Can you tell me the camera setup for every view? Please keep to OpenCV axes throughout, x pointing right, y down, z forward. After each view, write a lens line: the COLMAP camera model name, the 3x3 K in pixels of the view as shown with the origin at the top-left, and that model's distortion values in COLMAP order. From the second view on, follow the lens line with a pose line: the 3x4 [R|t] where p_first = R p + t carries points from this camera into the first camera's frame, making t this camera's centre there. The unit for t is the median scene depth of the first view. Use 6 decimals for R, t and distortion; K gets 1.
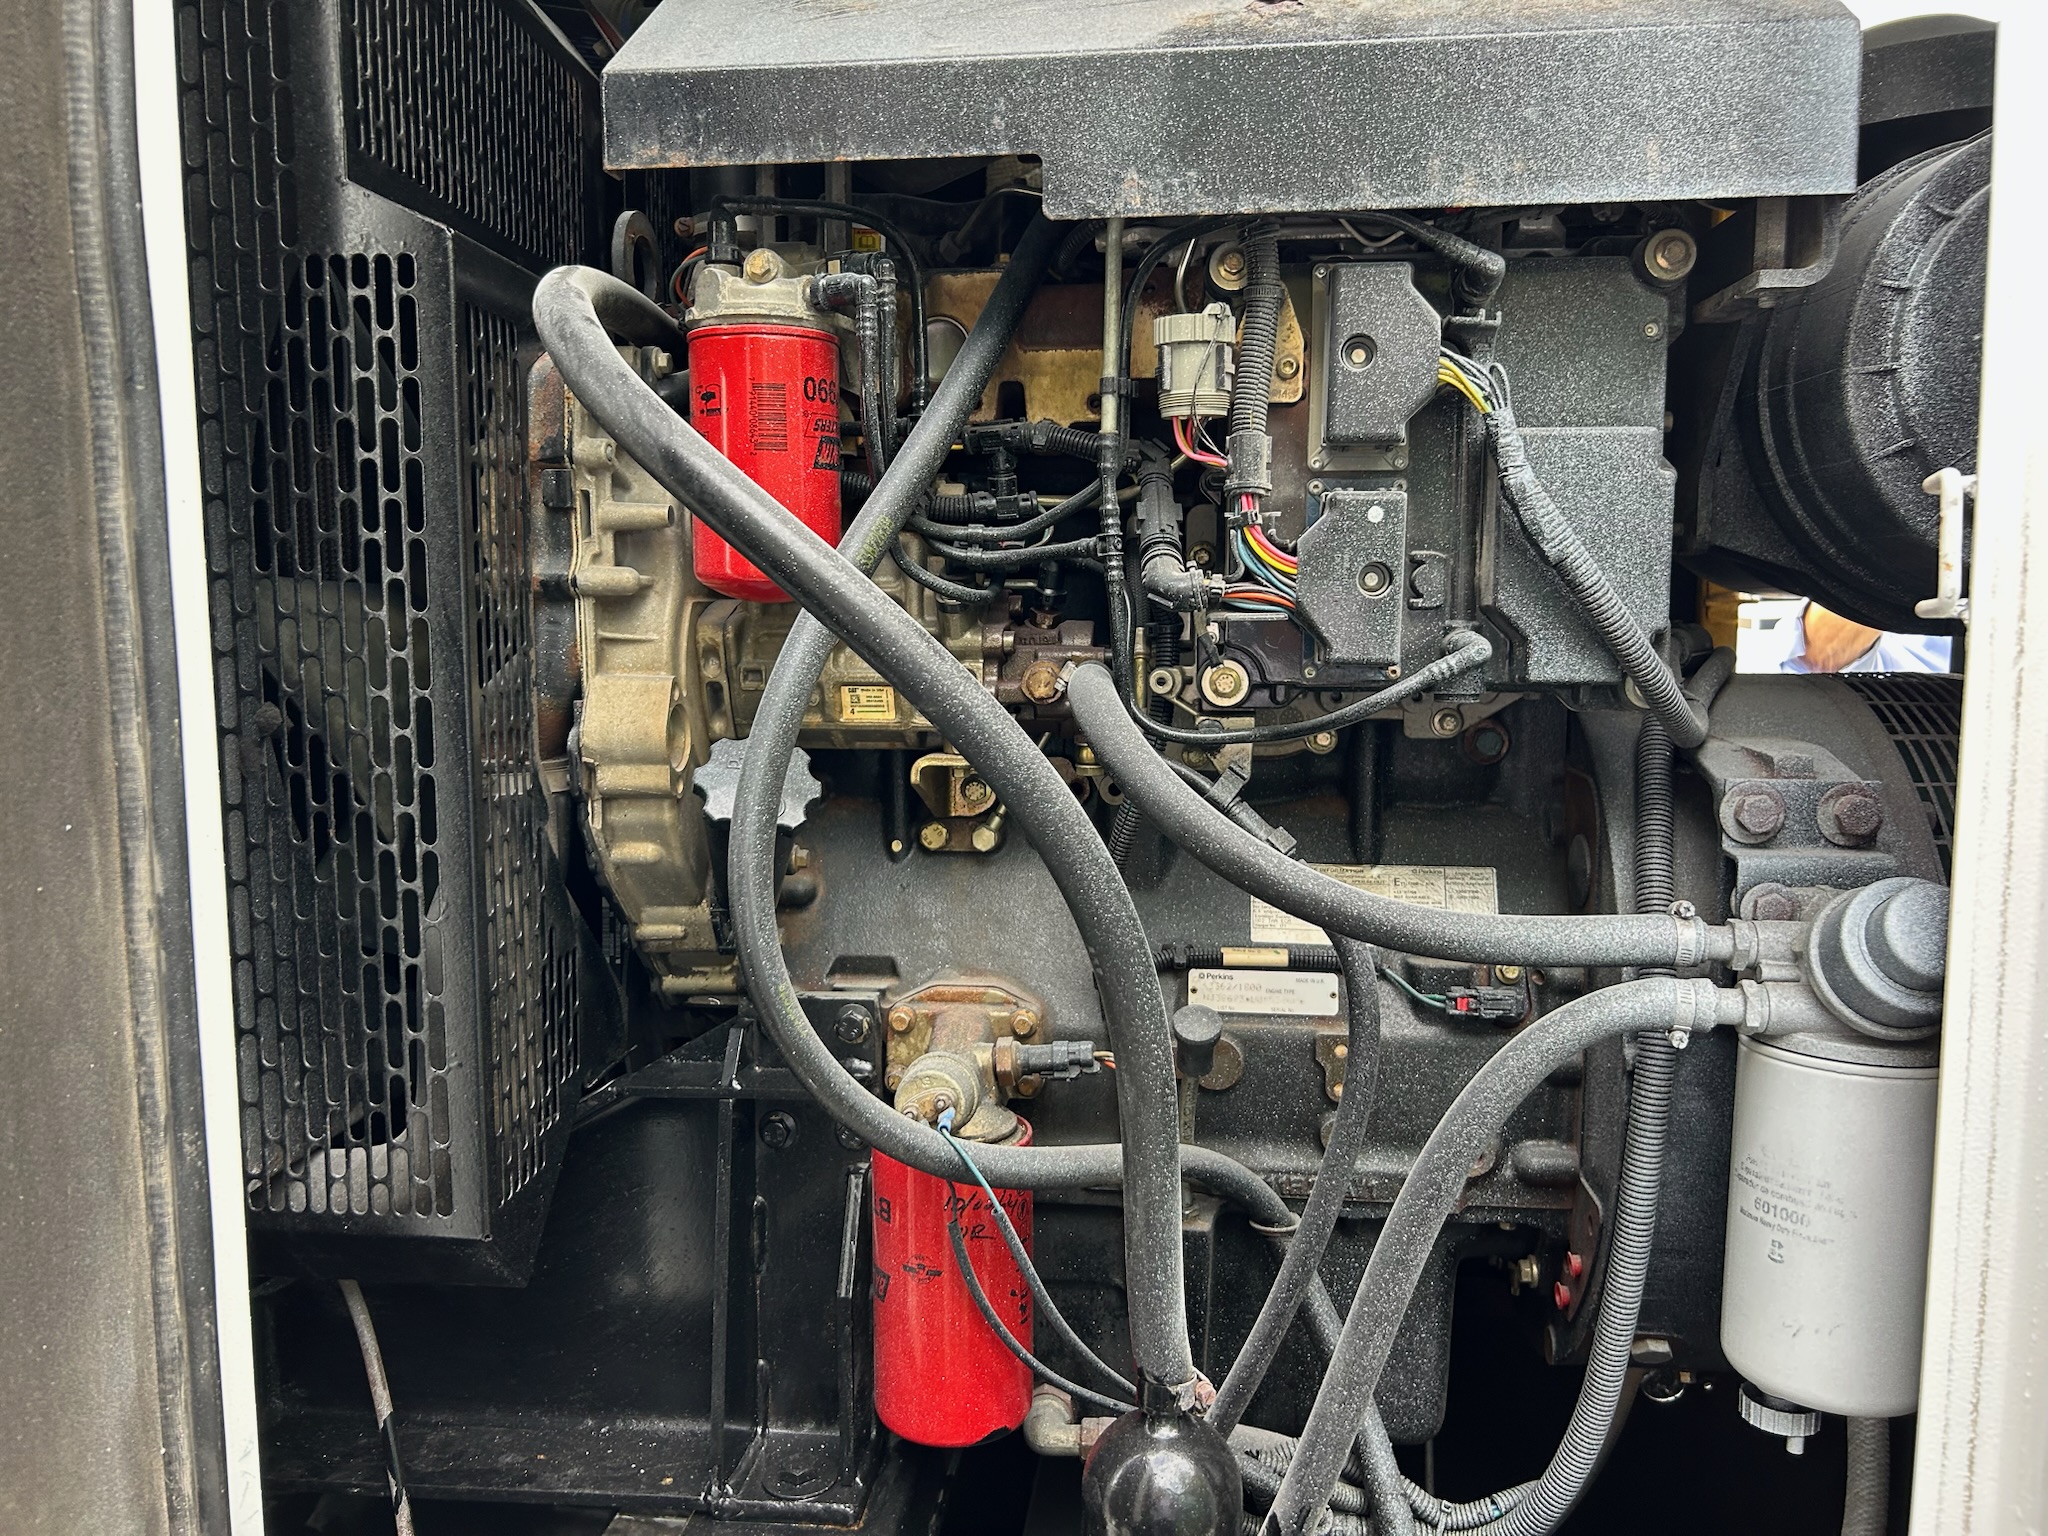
lens RADIAL K [[1531.3, 0, 1048.4], [0, 1531.3, 780.7], [0, 0, 1]] dist [0.056252, -0.071455]
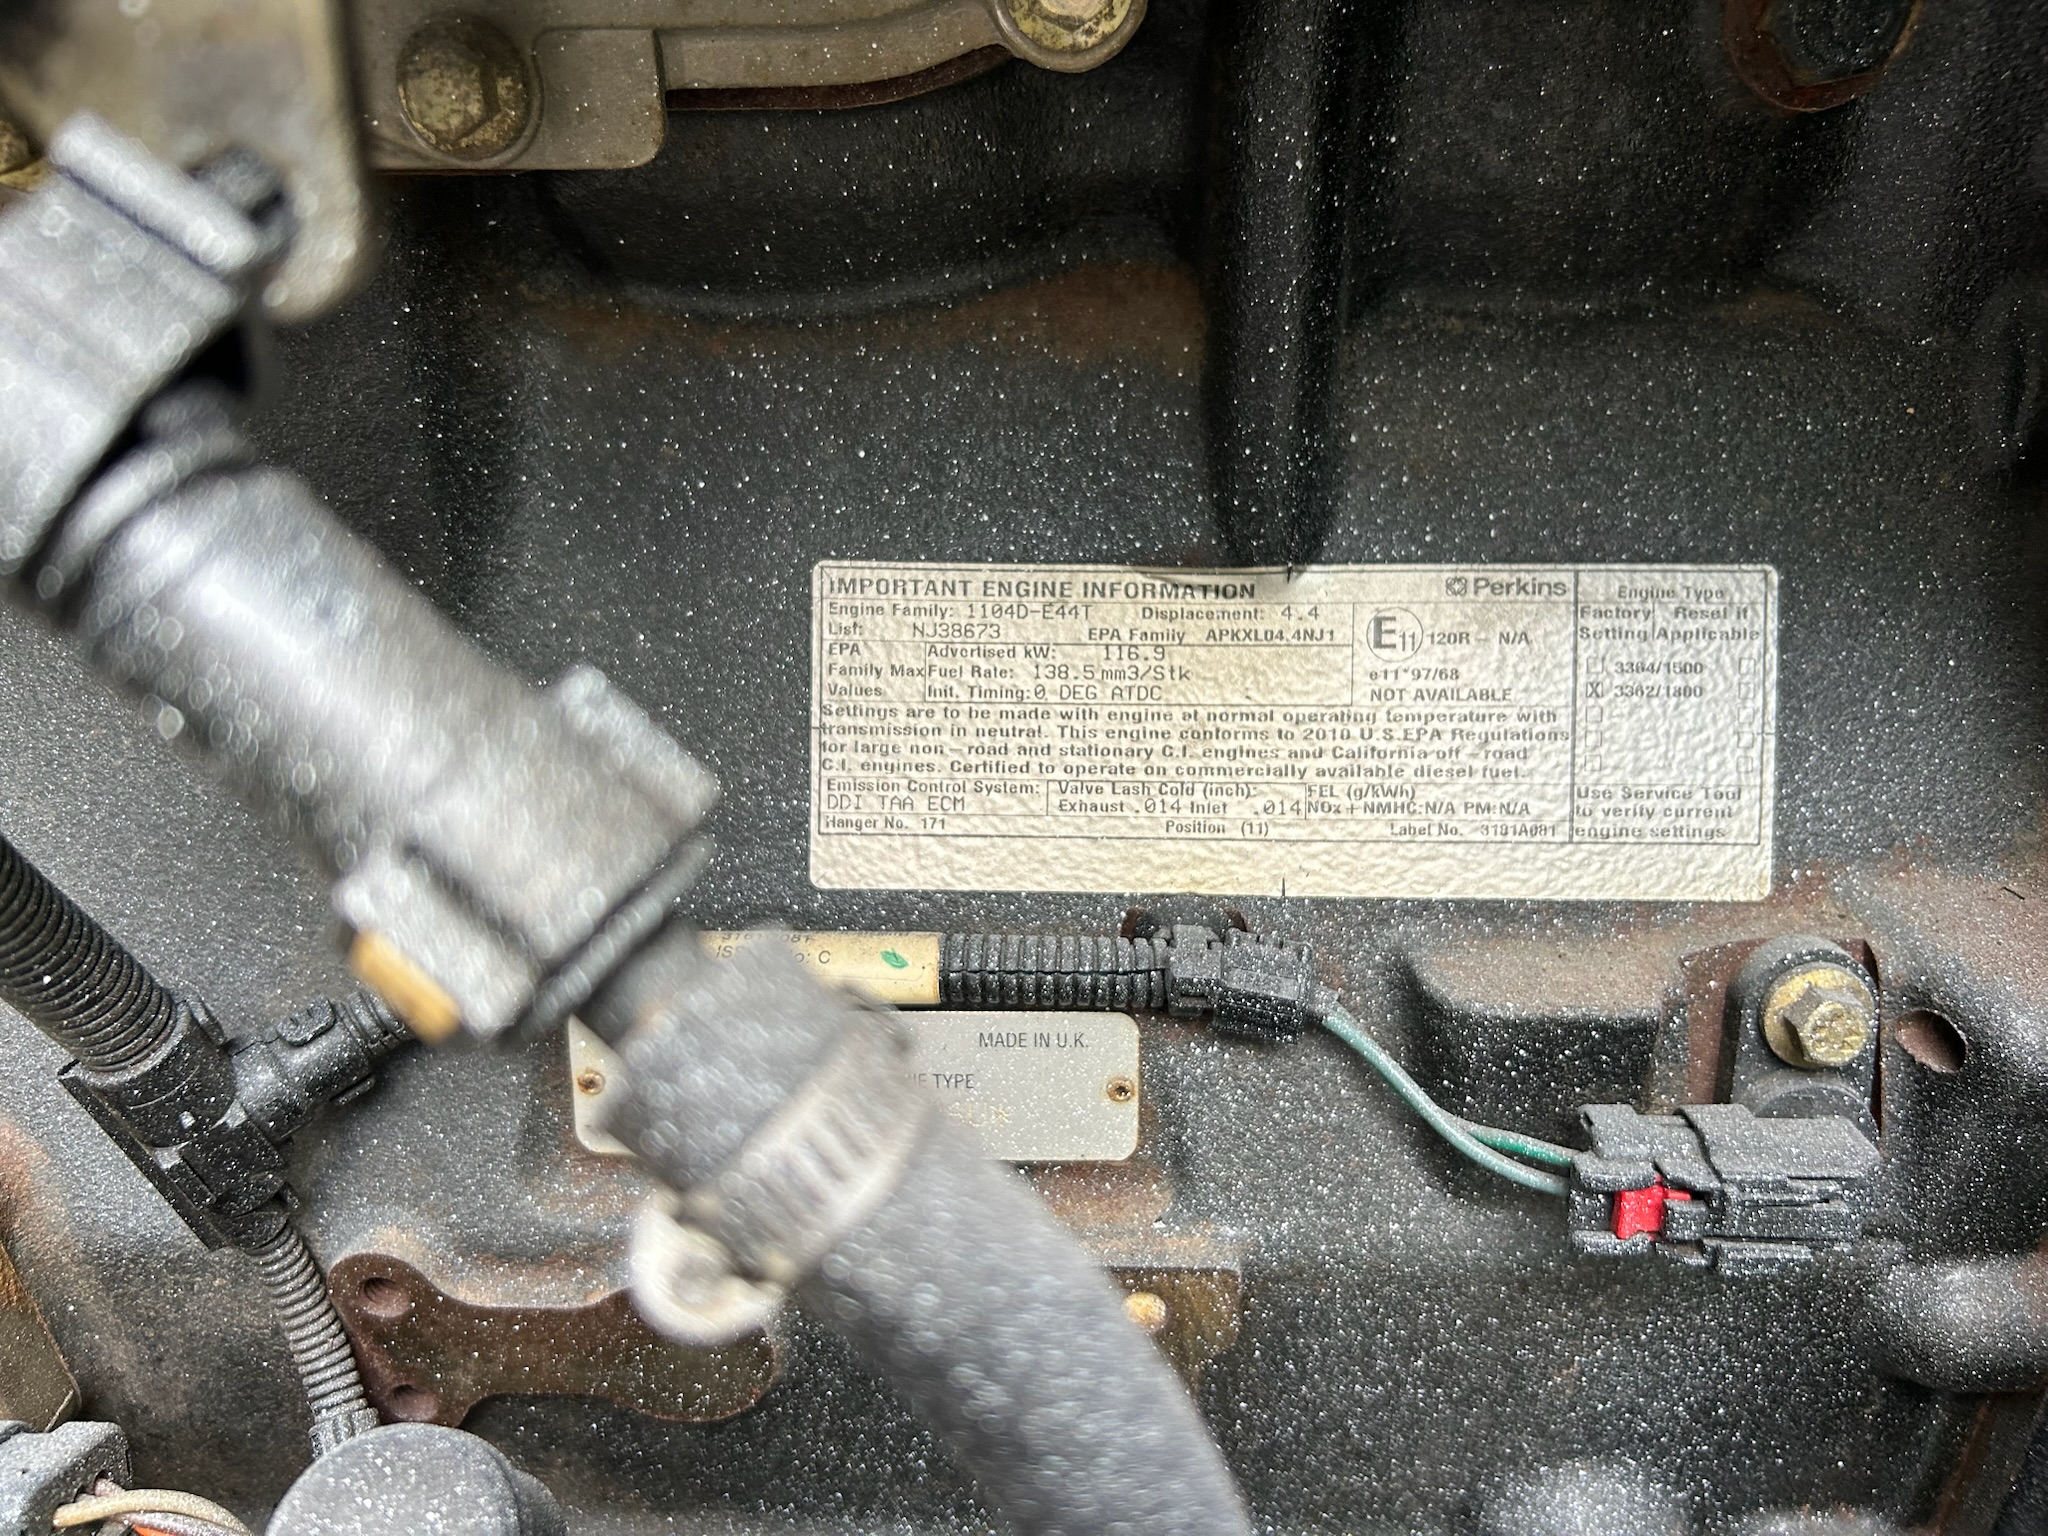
lens RADIAL K [[1531.3, 0, 1048.4], [0, 1531.3, 780.7], [0, 0, 1]] dist [0.056252, -0.071455]
pose [[0.997804, -0.037730, 0.054447, 0.157577], [0.014695, 0.927537, 0.373443, -0.006059], [-0.064592, -0.371823, 0.926054, 0.762196]]
